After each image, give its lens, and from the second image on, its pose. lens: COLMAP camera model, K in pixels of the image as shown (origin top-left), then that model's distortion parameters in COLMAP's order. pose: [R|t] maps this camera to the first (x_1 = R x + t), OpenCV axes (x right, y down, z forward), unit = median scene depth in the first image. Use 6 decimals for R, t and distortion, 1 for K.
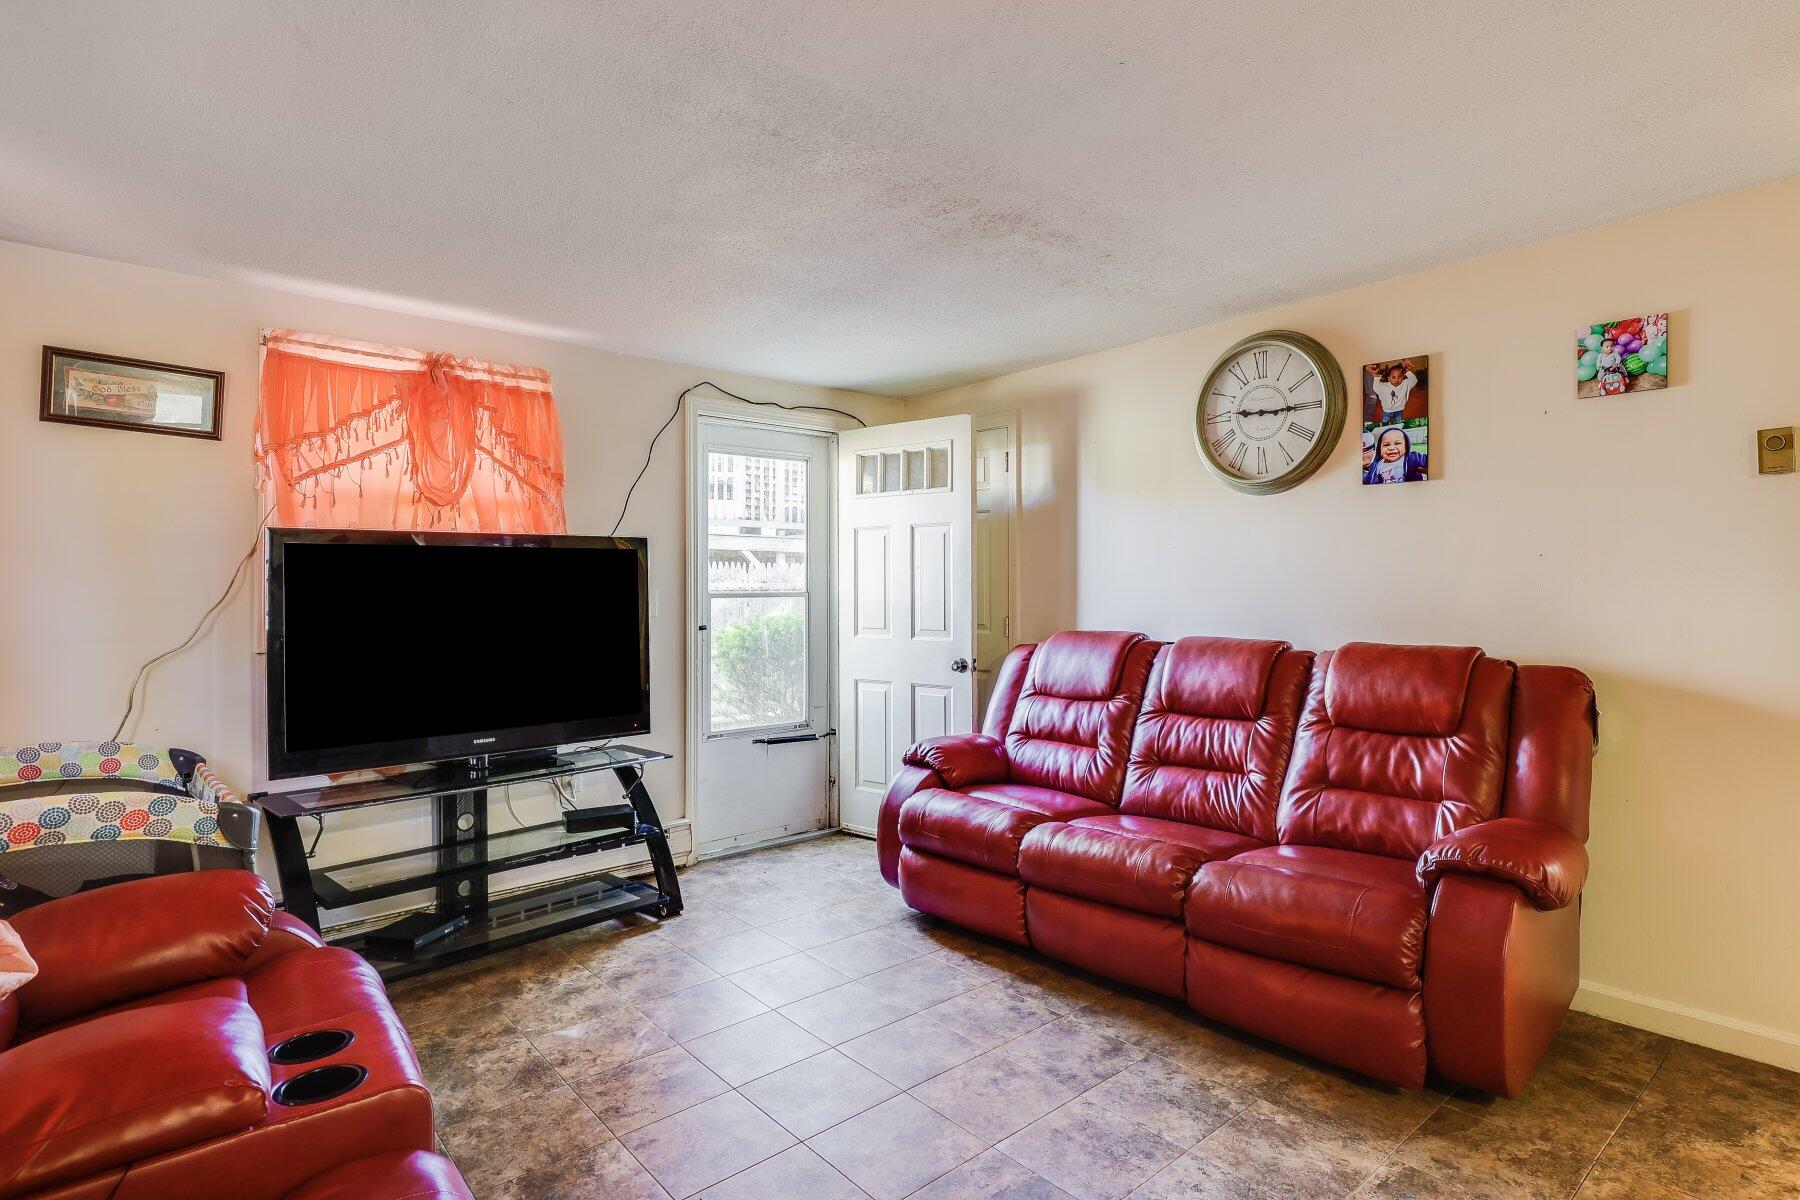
lens RADIAL K [[970.0, 0, 903.7], [0, 970.0, 590.9], [0, 0, 1]] dist [-0.005443, -0.000515]
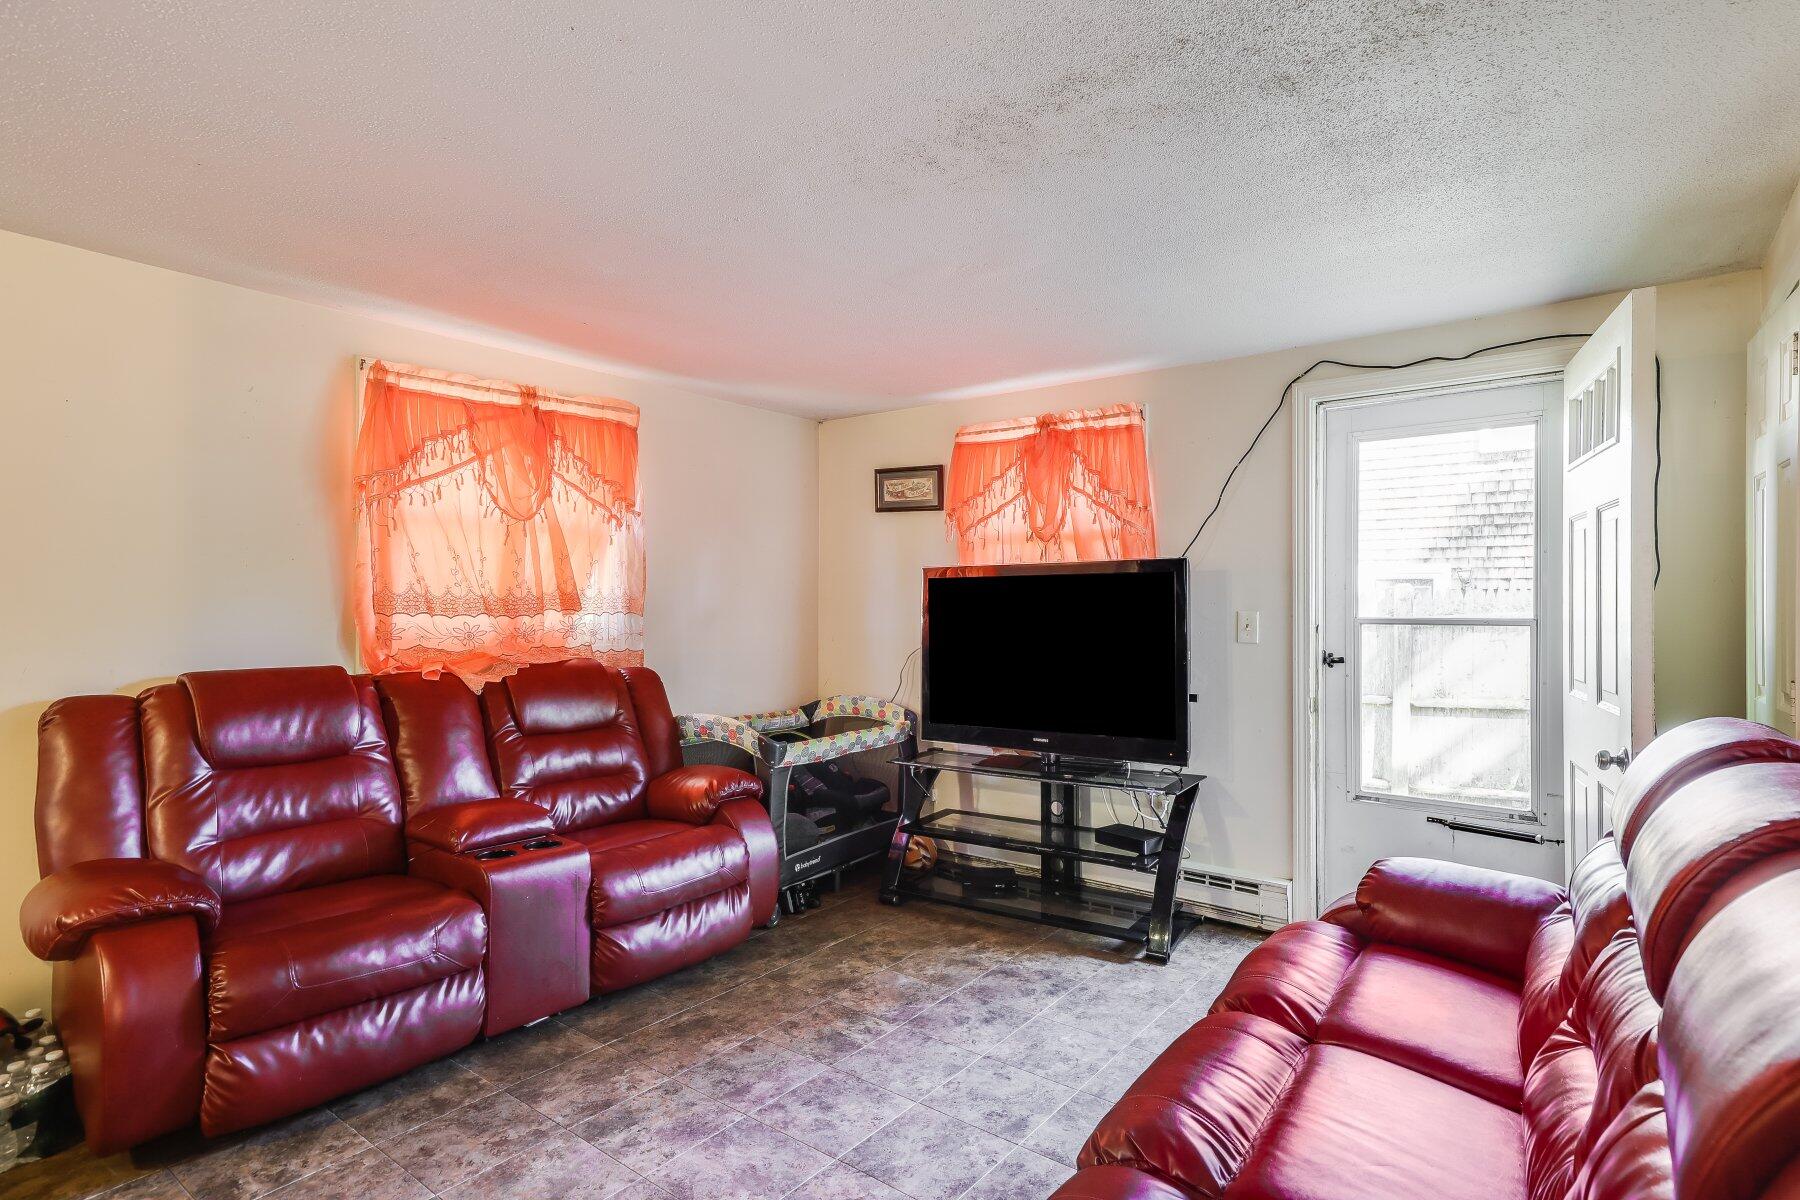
lens RADIAL K [[901.9, 0, 908.2], [0, 901.9, 608.8], [0, 0, 1]] dist [0.025947, 0.000143]
pose [[0.174849, 0.009836, -0.984546, 0.605926], [-0.003704, 0.999950, 0.009332, -0.013911], [0.984588, 0.002015, 0.174876, 0.638937]]
